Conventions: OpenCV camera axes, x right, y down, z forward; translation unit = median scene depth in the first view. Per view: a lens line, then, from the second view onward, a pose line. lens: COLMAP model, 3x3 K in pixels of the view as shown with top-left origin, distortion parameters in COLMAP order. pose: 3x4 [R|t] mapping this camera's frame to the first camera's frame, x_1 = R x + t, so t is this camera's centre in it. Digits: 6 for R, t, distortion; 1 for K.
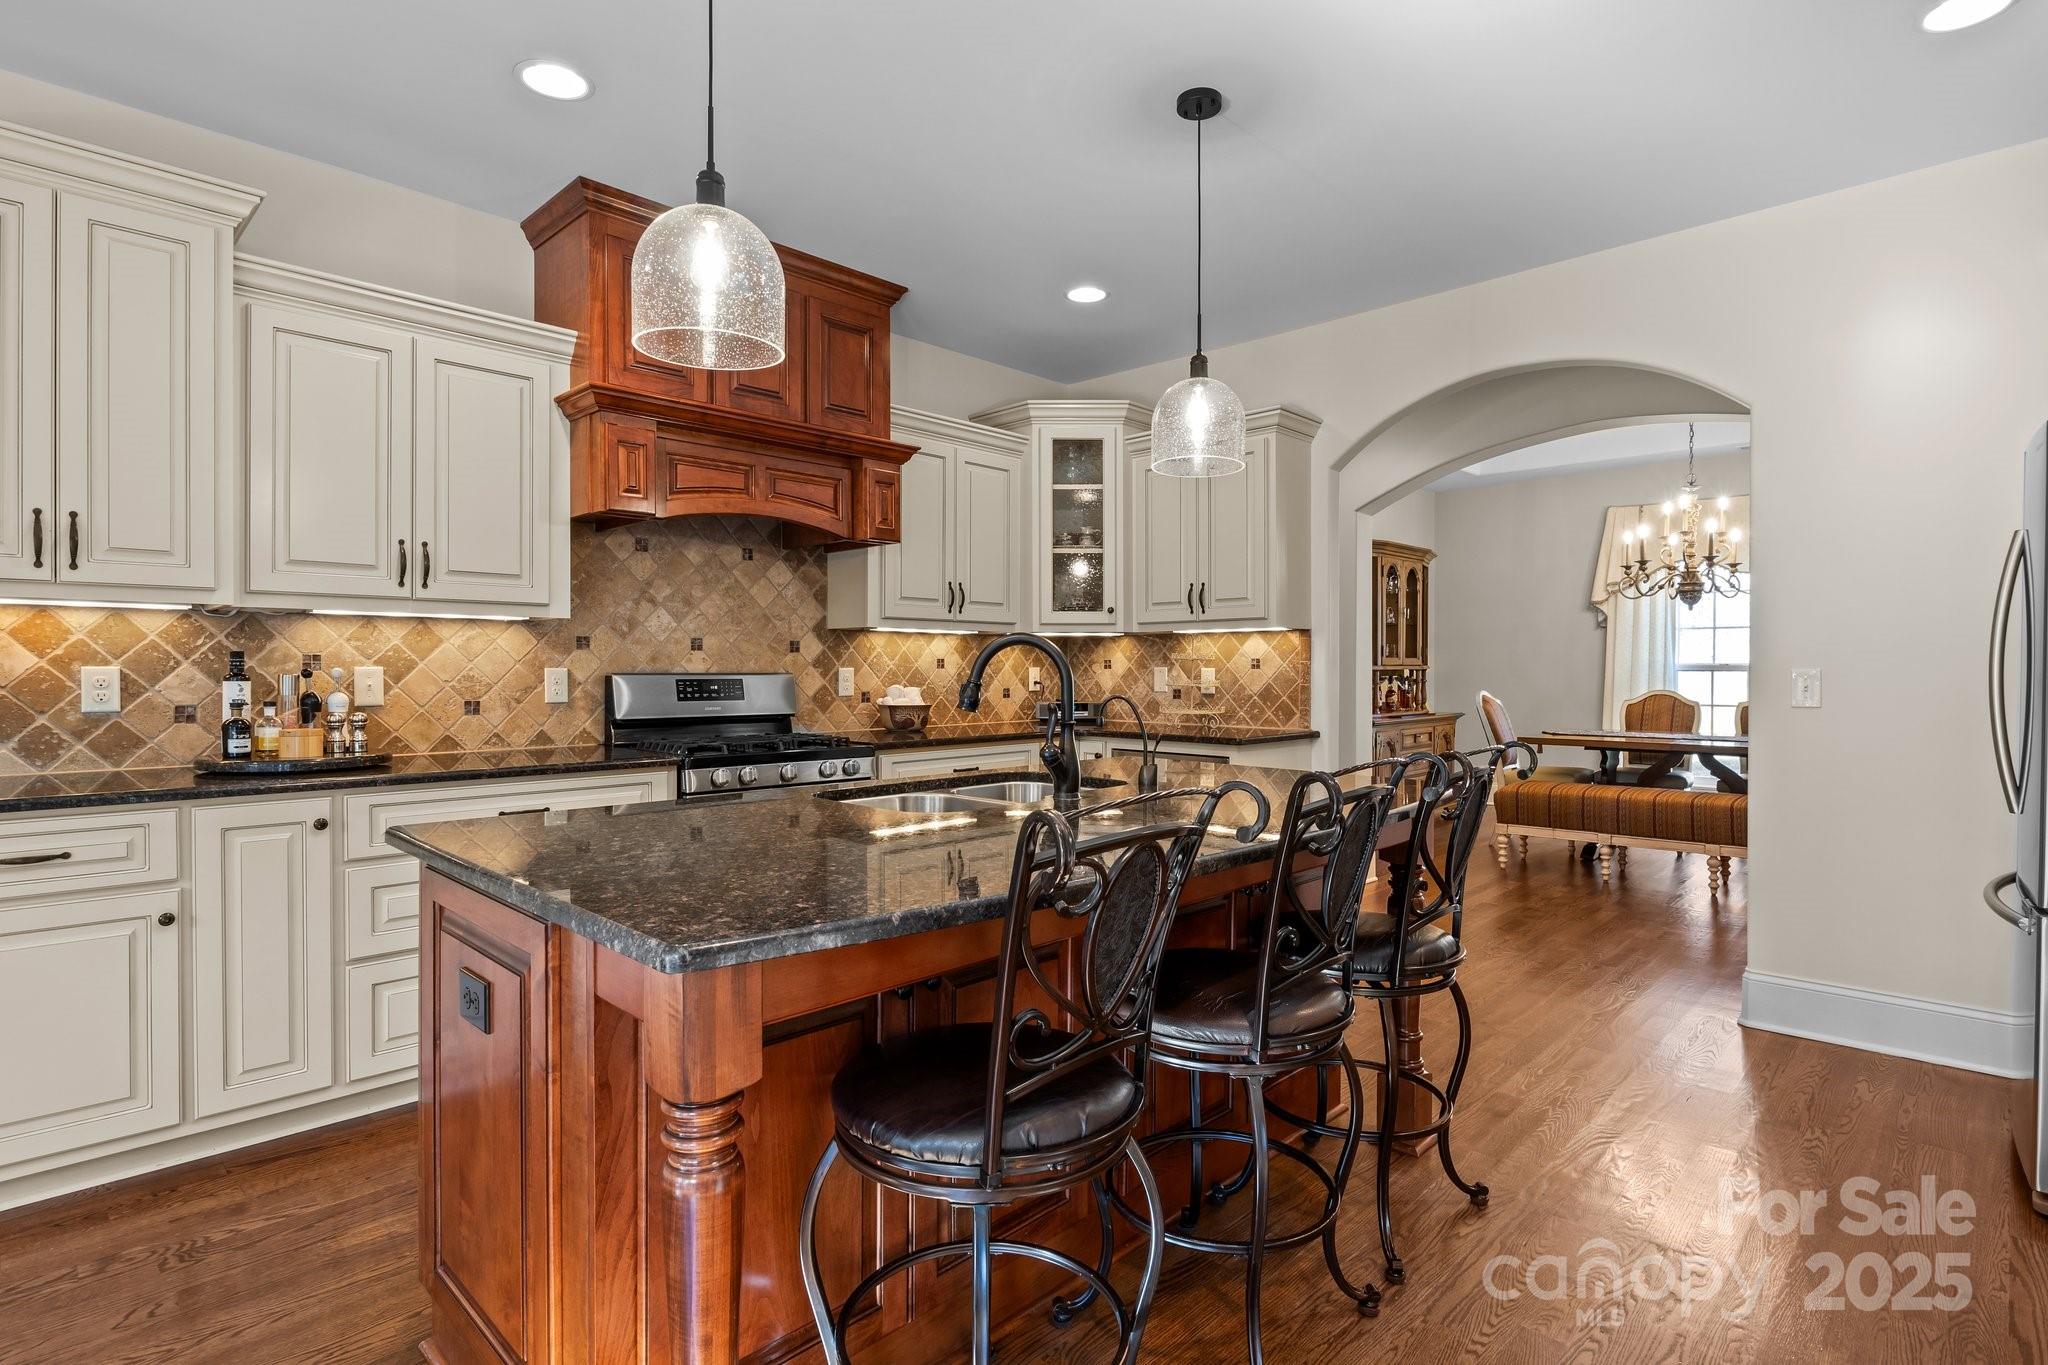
lens RADIAL K [[1019.6, 0, 1023.6], [0, 1019.6, 674.3], [0, 0, 1]] dist [-0.002860, -0.000911]
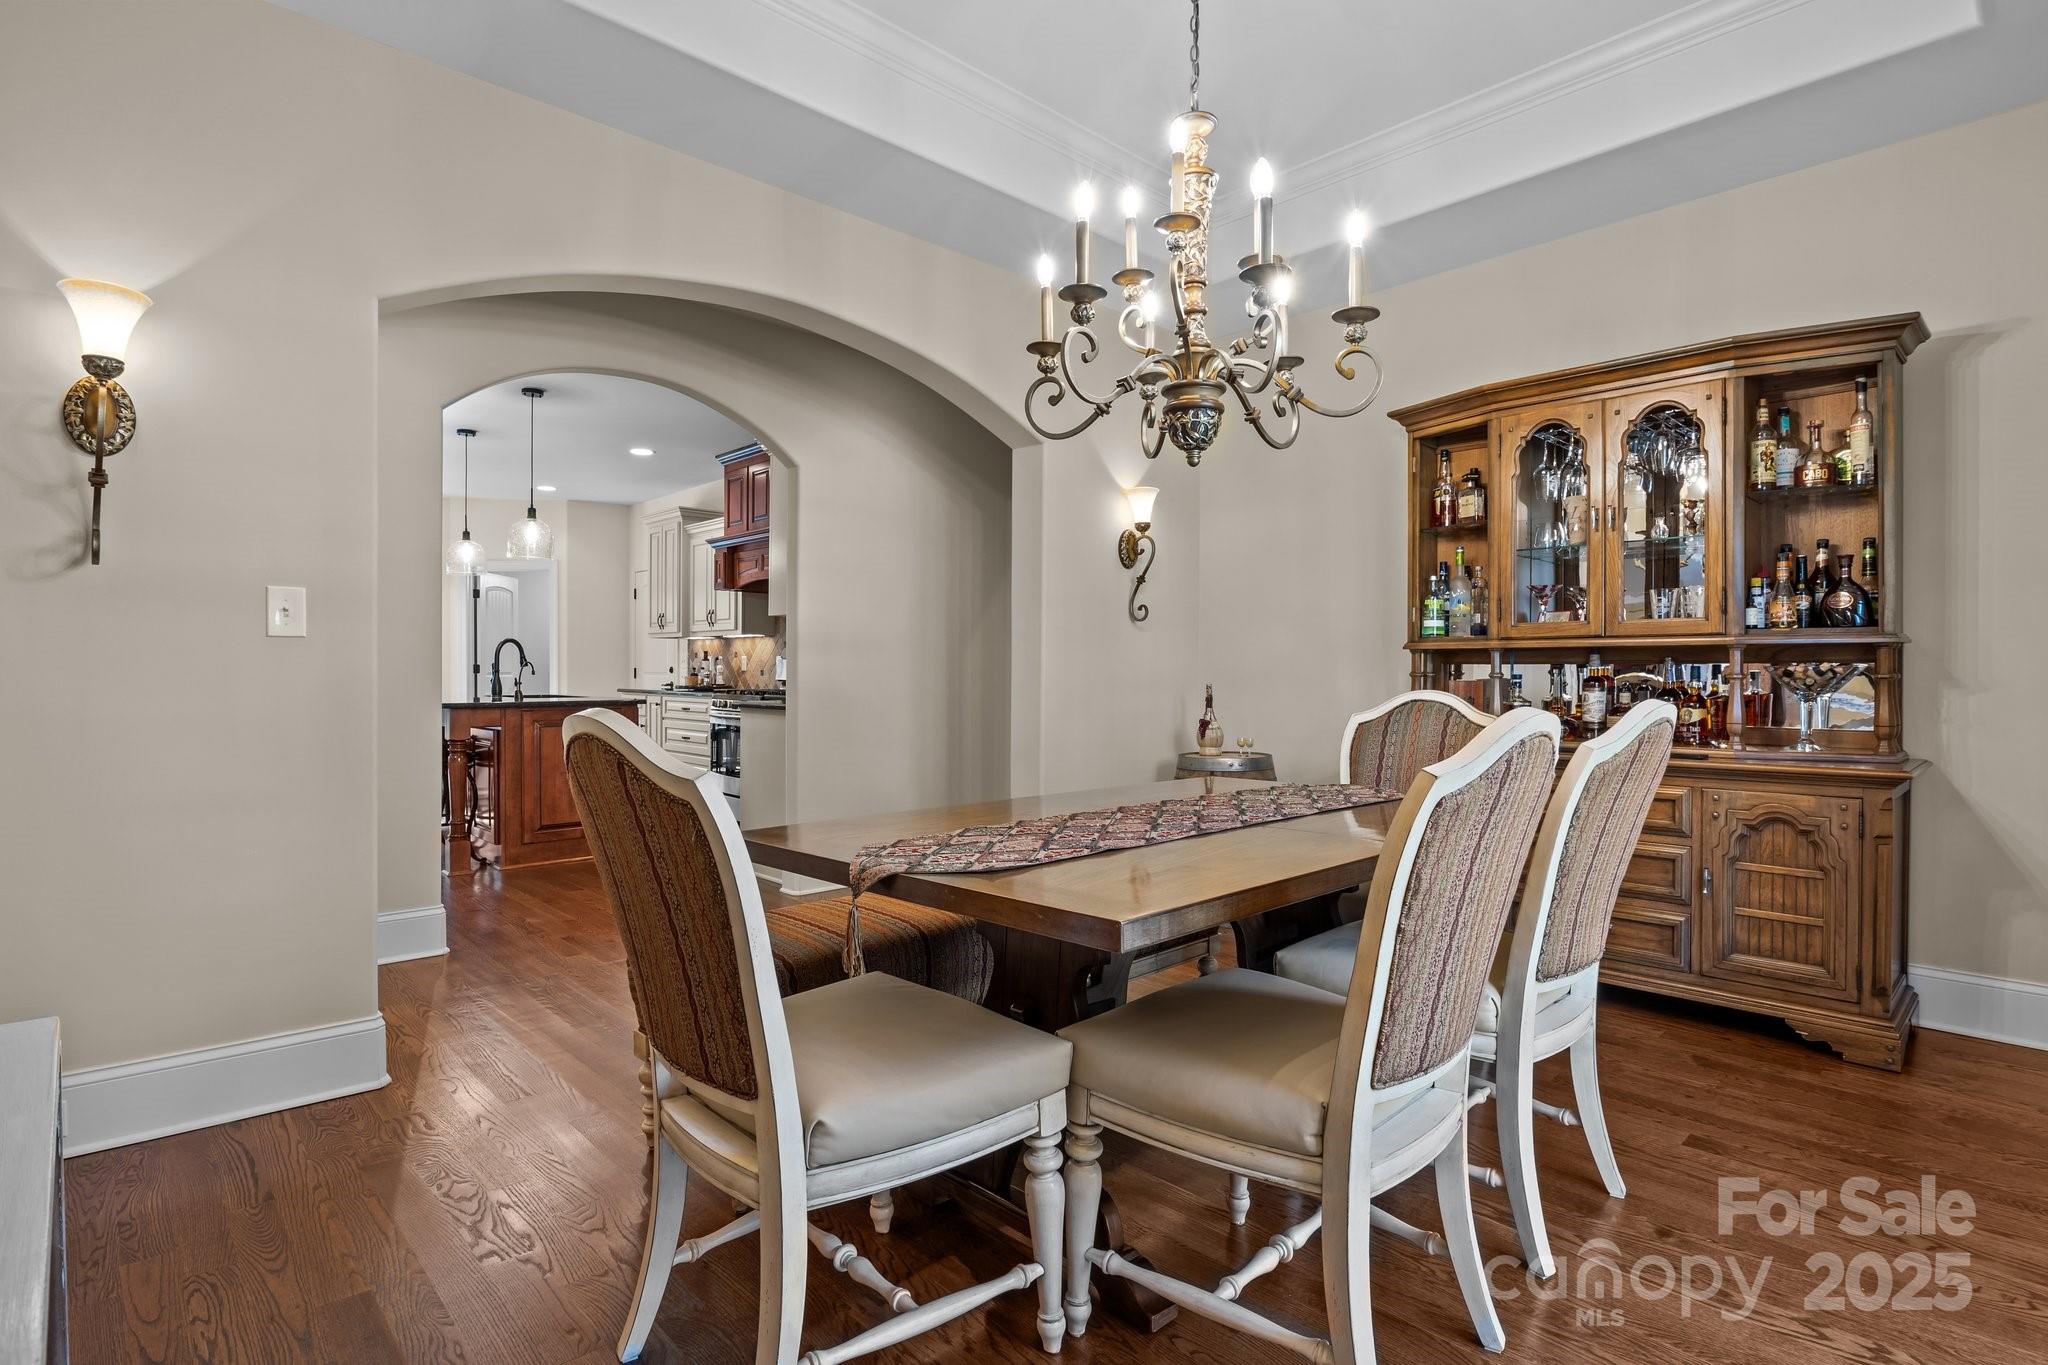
lens RADIAL K [[1019.6, 0, 1023.6], [0, 1019.6, 674.3], [0, 0, 1]] dist [-0.002860, -0.000911]
pose [[-0.038317, 0.002788, -0.999262, 1.599351], [-0.012531, 0.999916, 0.003270, 0.017676], [0.999187, 0.012647, -0.038279, 1.468496]]
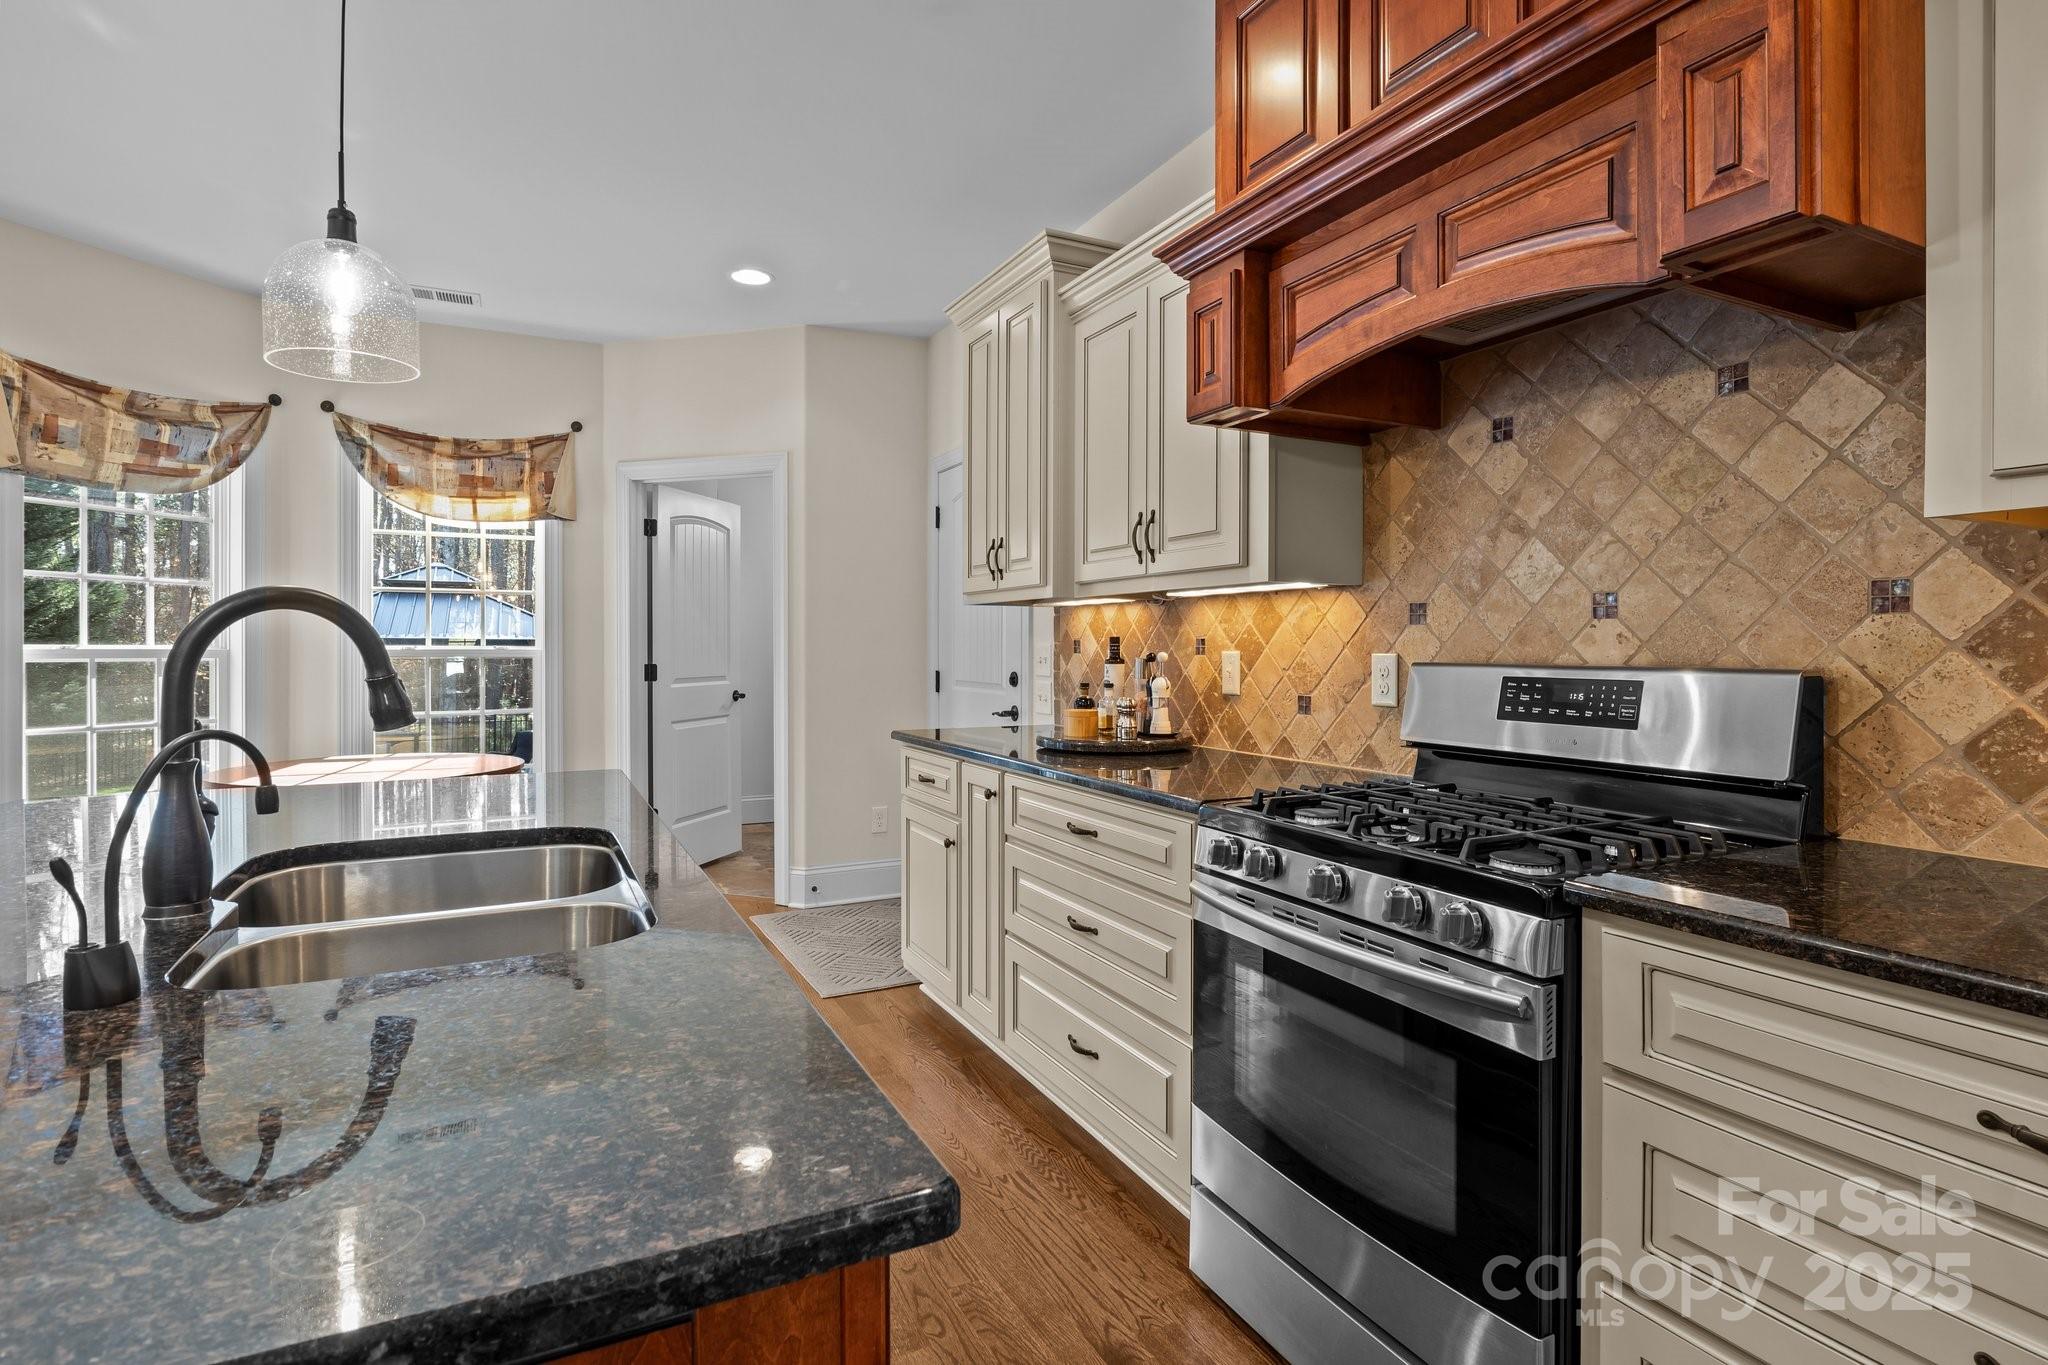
lens RADIAL K [[1025.5, 0, 1026.4], [0, 1025.5, 649.9], [0, 0, 1]] dist [-0.003582, -0.001762]
pose [[-0.324862, -0.001204, -0.945760, 0.219975], [-0.009430, 0.999954, 0.001966, -0.006924], [0.945714, 0.009557, -0.324859, 0.899472]]
